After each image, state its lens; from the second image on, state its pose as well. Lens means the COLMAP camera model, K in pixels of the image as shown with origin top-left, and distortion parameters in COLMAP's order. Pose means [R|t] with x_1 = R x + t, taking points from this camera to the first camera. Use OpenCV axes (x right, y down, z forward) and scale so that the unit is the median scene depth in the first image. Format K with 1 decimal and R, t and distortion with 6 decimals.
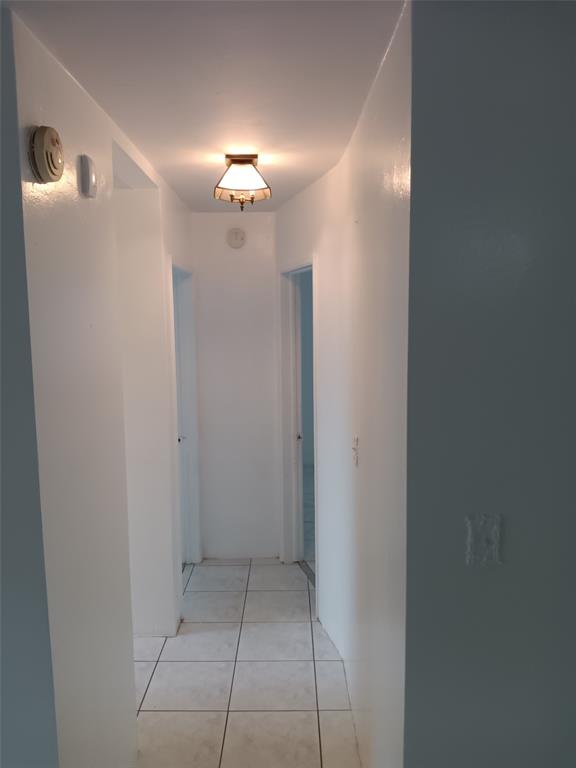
lens RADIAL K [[614.6, 0, 284.0], [0, 614.6, 373.9], [0, 0, 1]] dist [0.094102, -0.195717]
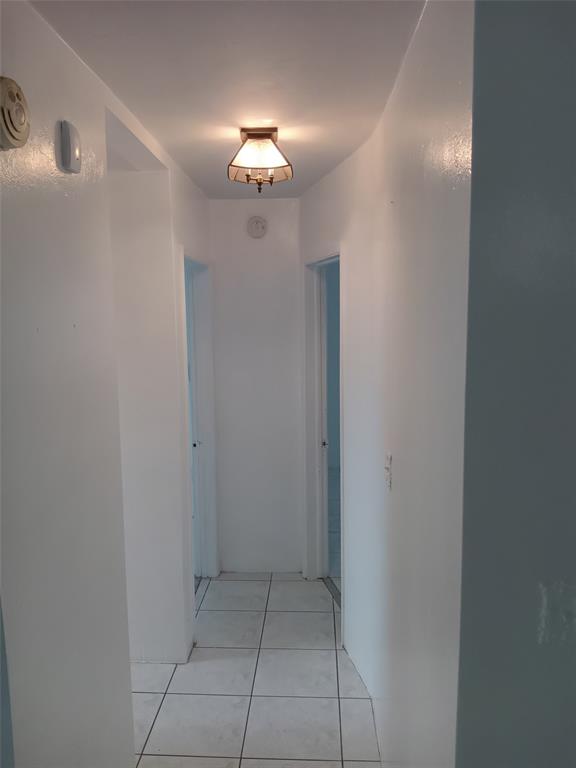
lens RADIAL K [[614.6, 0, 284.0], [0, 614.6, 373.9], [0, 0, 1]] dist [0.094102, -0.195717]
pose [[0.999037, 0.005623, -0.043514, 0.005437], [-0.005181, 0.999934, 0.010252, -0.013090], [0.043569, -0.010017, 0.999000, 0.100444]]
